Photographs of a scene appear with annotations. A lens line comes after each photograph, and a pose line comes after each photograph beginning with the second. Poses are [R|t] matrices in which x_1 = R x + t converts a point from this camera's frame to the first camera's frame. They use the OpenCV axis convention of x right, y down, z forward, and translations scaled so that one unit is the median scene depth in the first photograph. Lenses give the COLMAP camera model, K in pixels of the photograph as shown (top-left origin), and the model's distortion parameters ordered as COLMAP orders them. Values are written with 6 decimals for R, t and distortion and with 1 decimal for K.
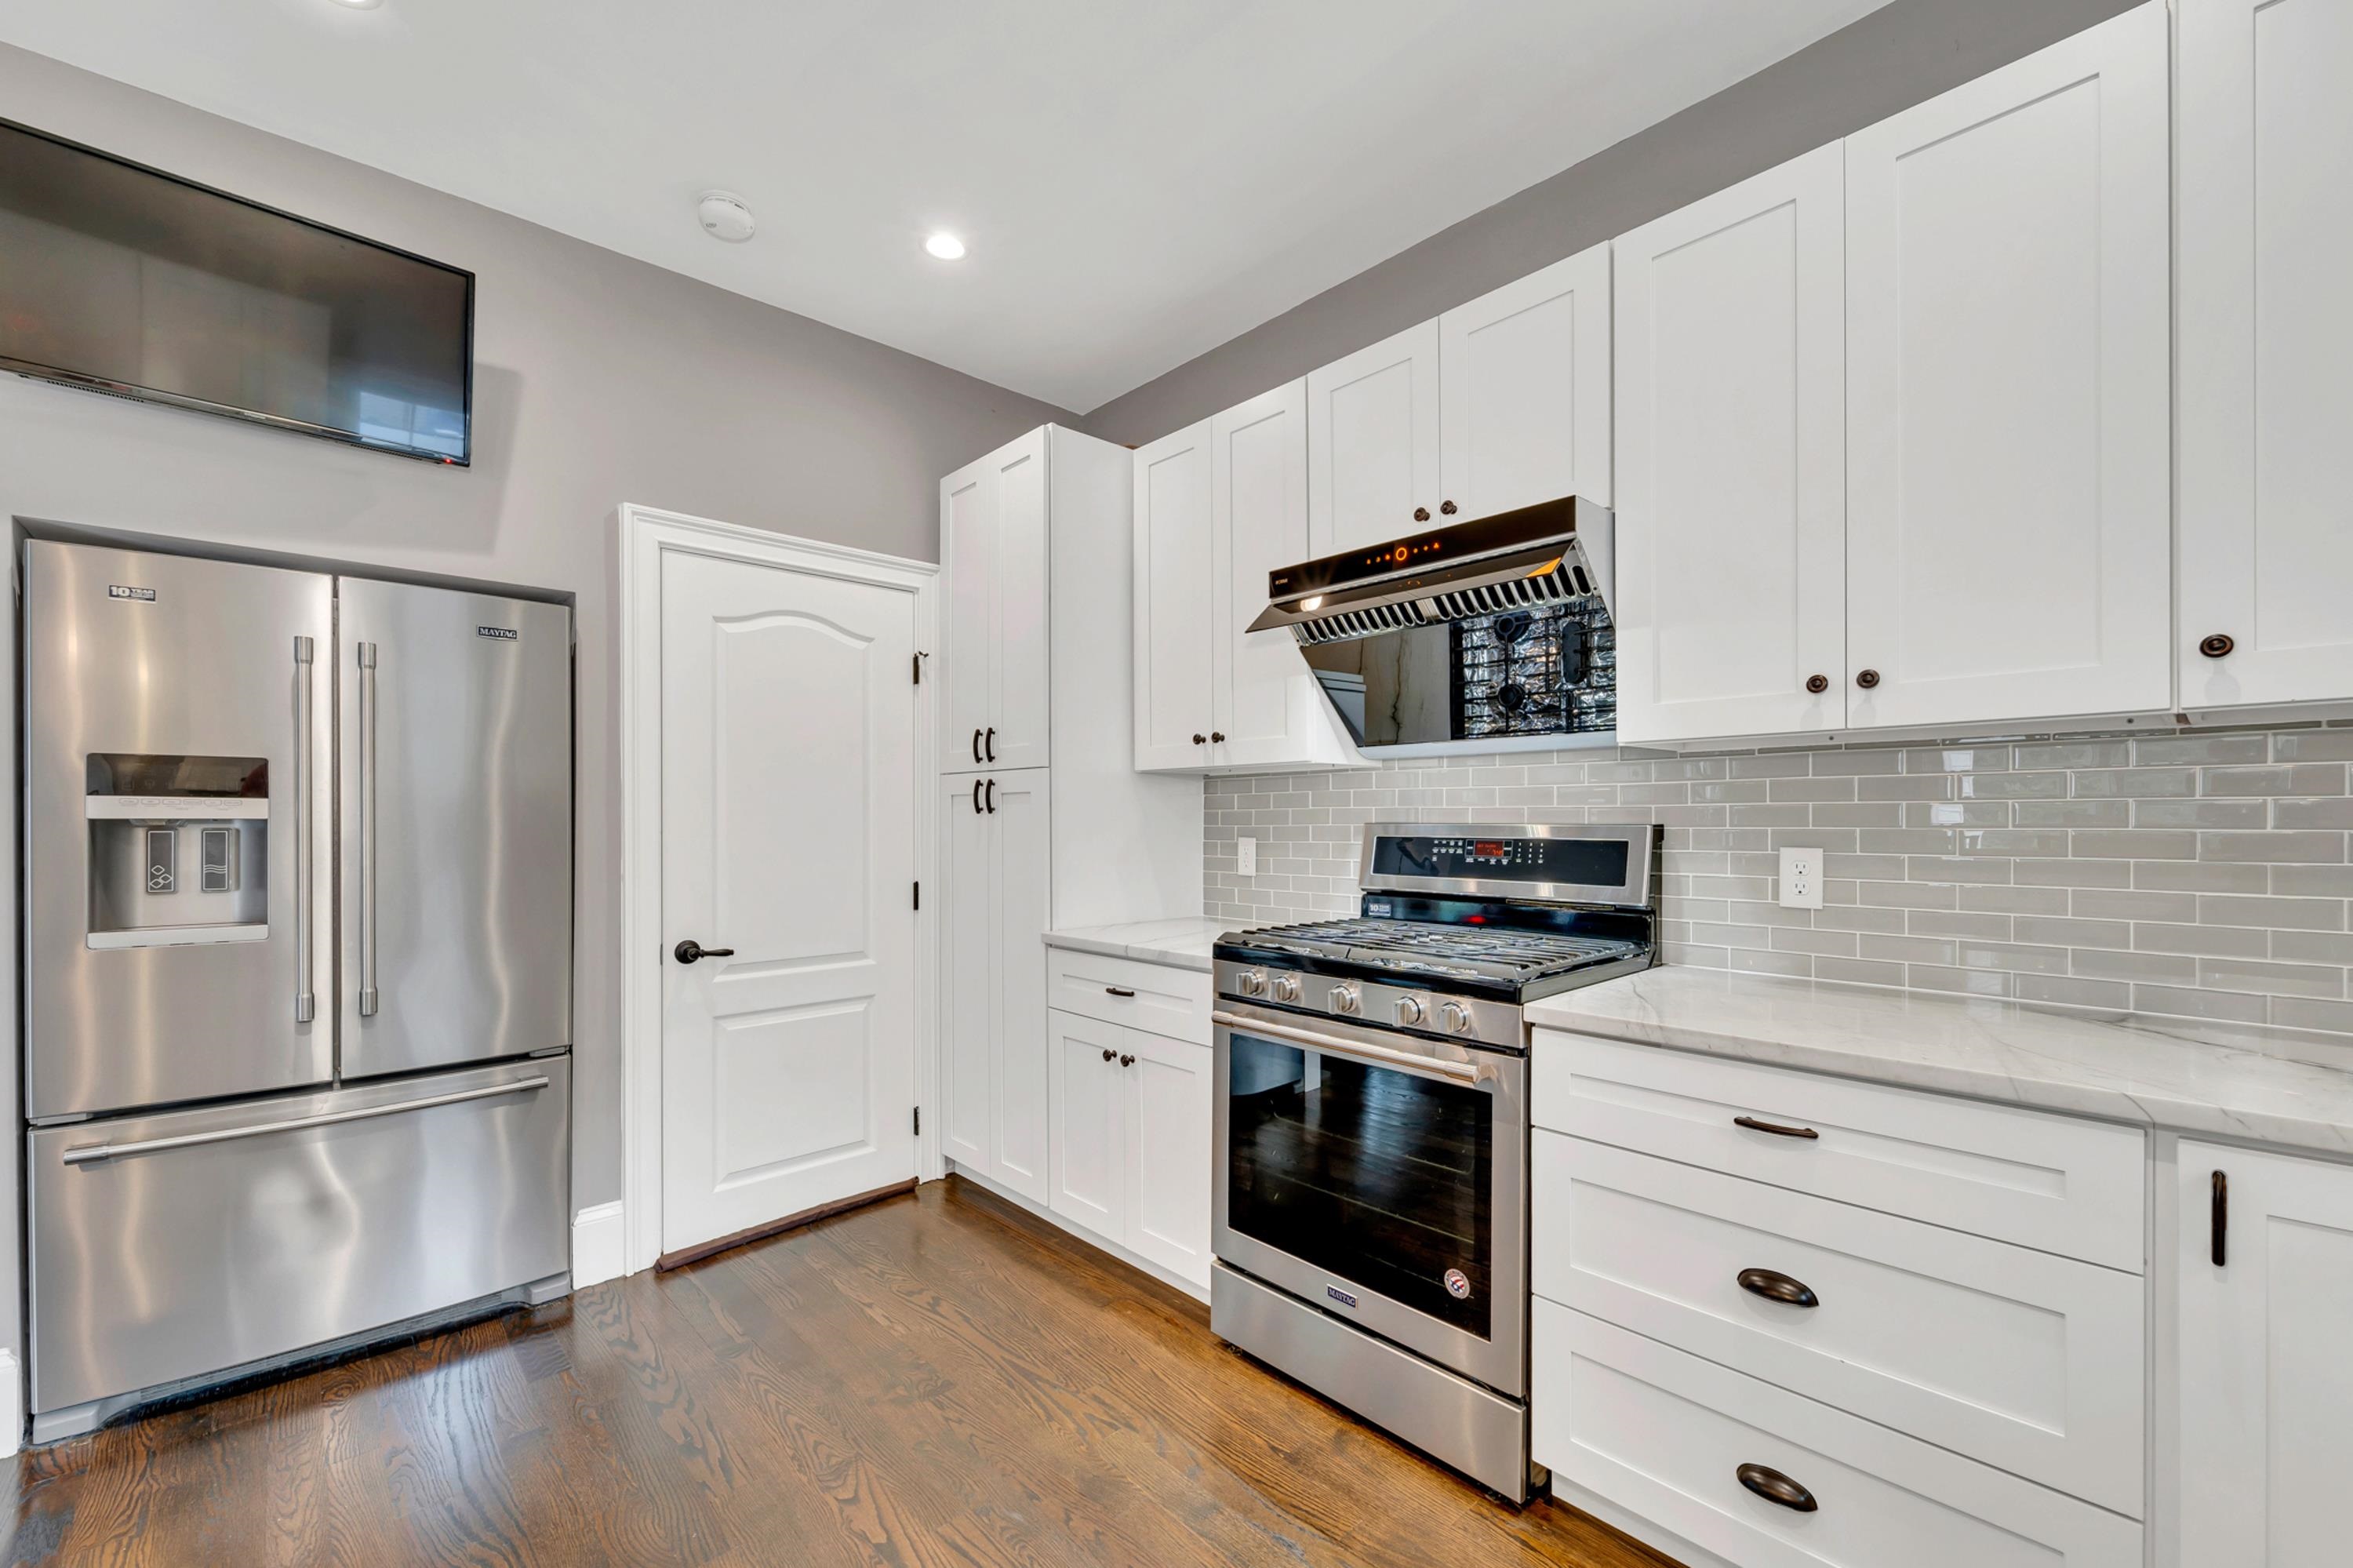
lens RADIAL K [[959.3, 0, 1165.7], [0, 959.3, 815.7], [0, 0, 1]] dist [-0.000834, 0.000626]
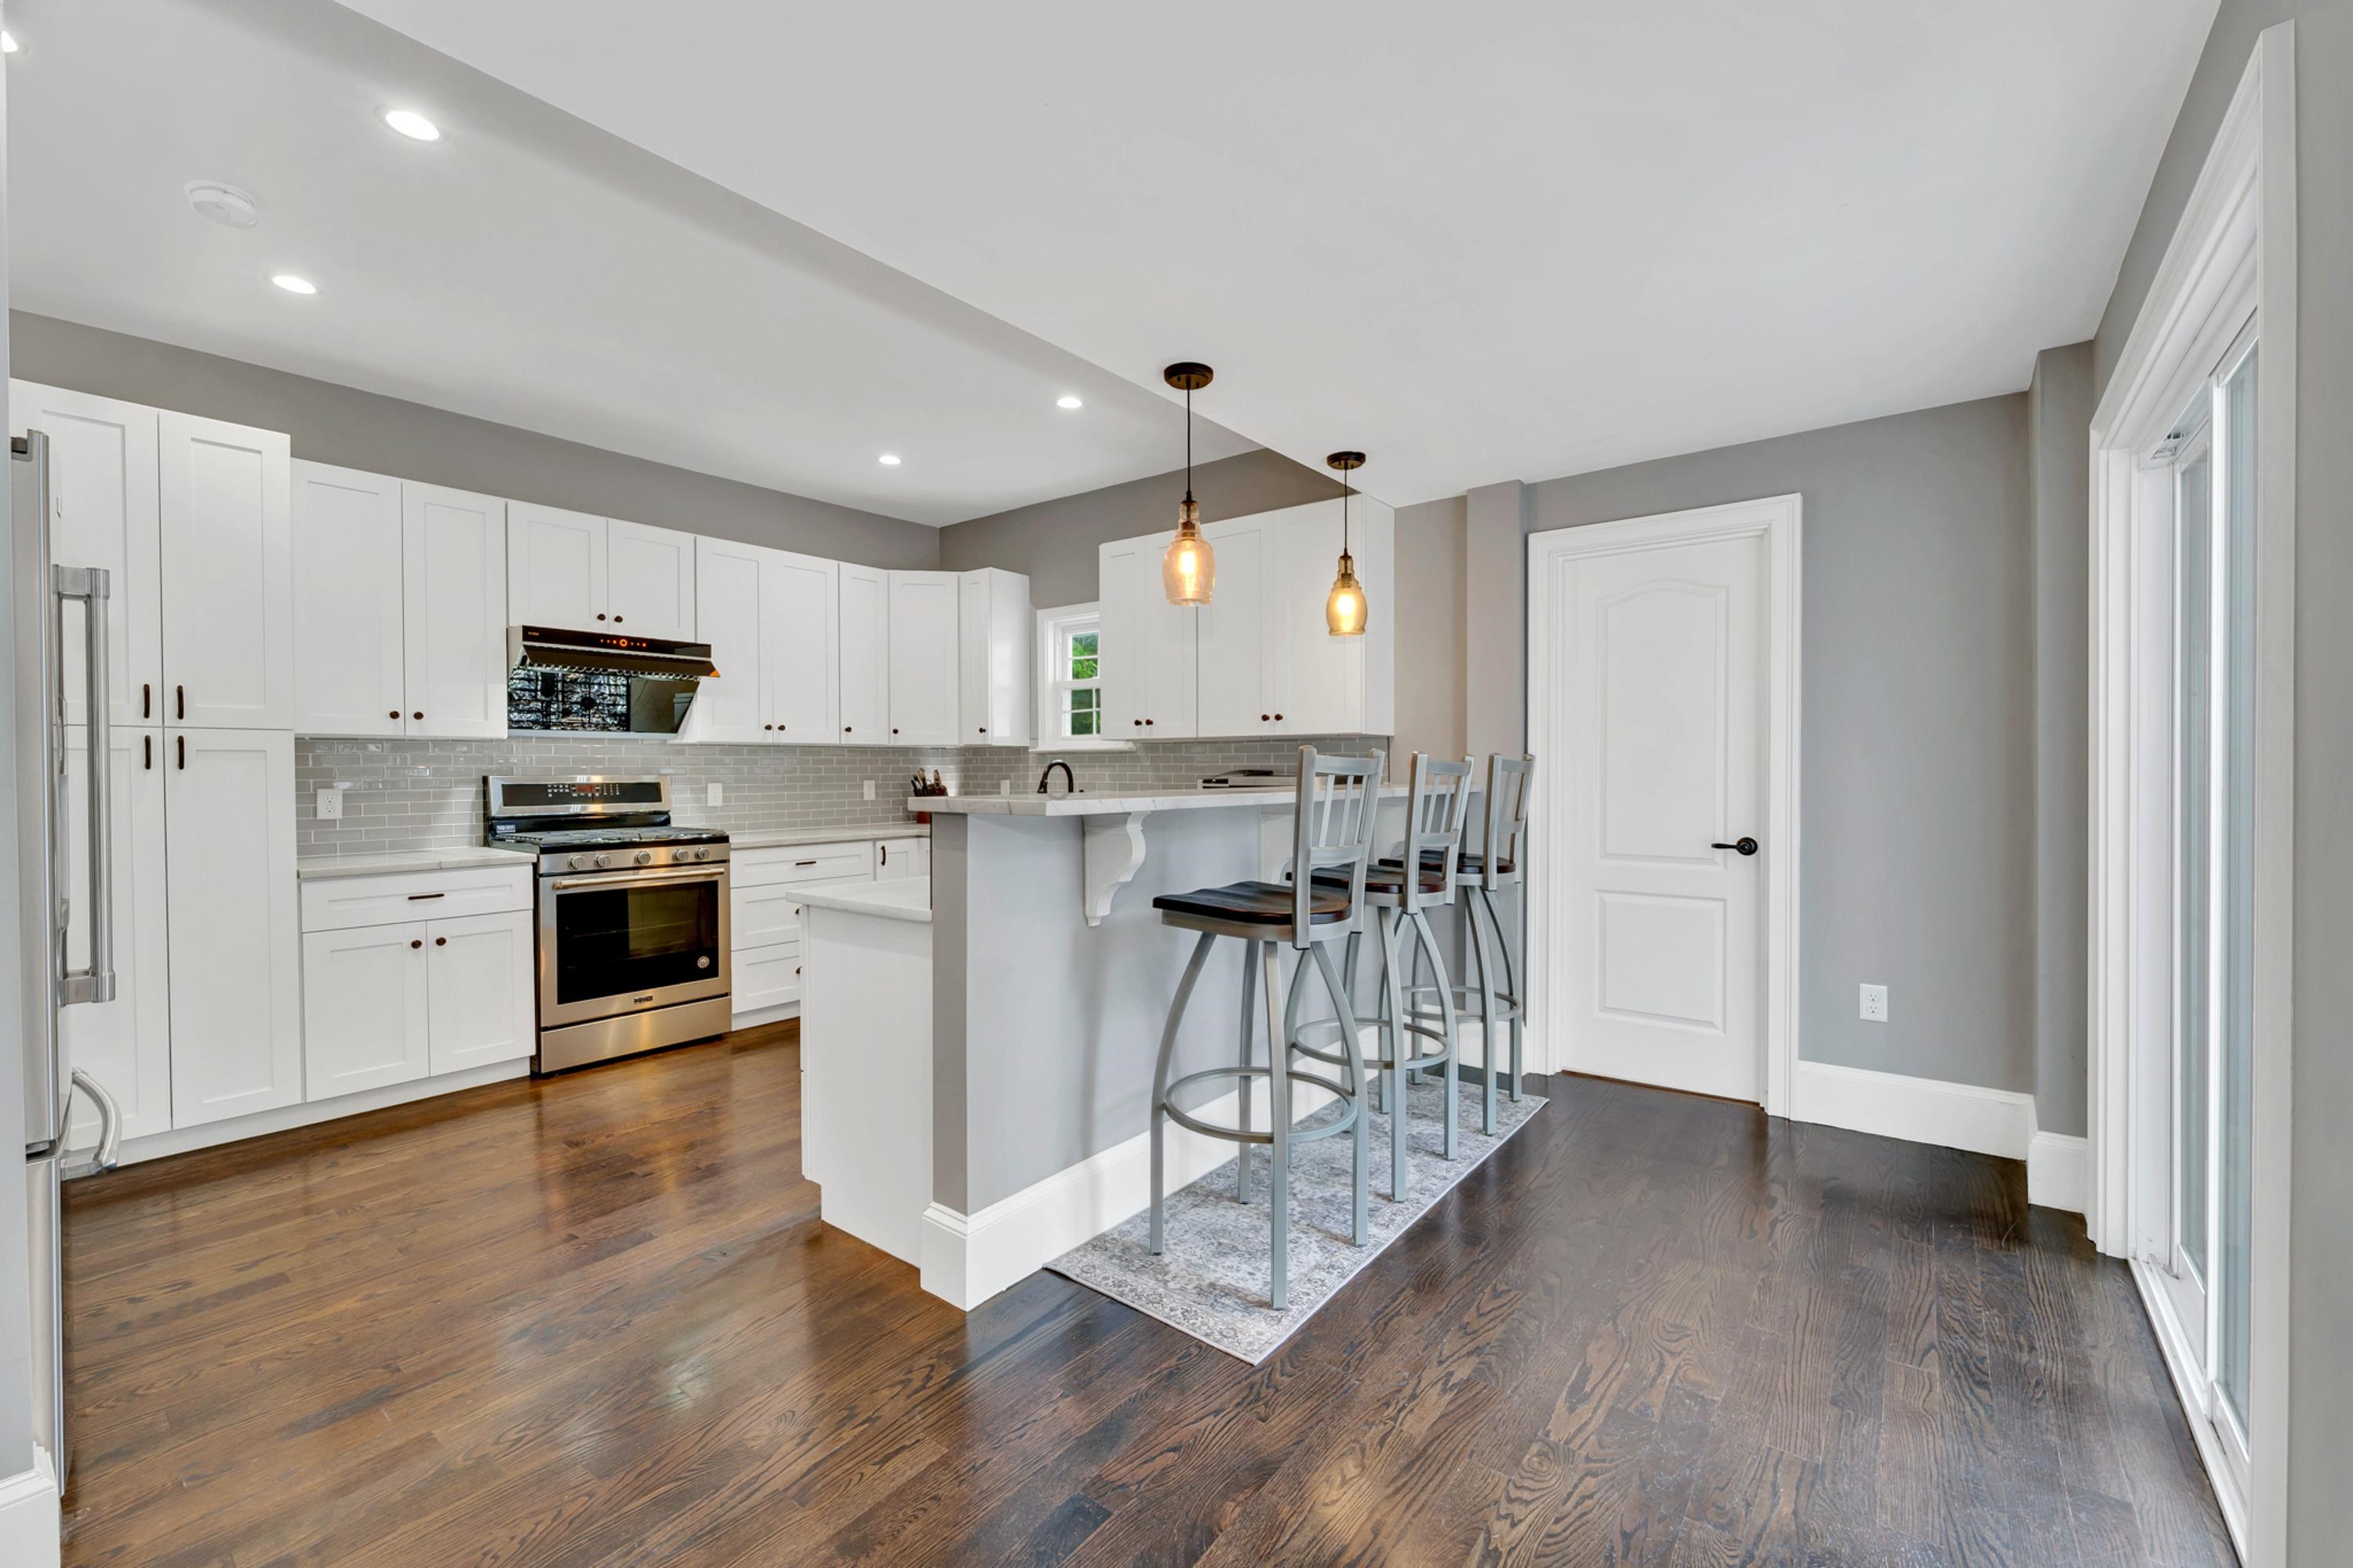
lens RADIAL K [[959.3, 0, 1192.7], [0, 959.3, 785.9], [0, 0, 1]] dist [-0.000834, 0.000626]
pose [[-0.173888, -0.014753, 0.984655, -2.023237], [0.001873, 0.999881, 0.015312, 0.002606], [-0.984764, 0.004507, -0.173840, 0.170291]]
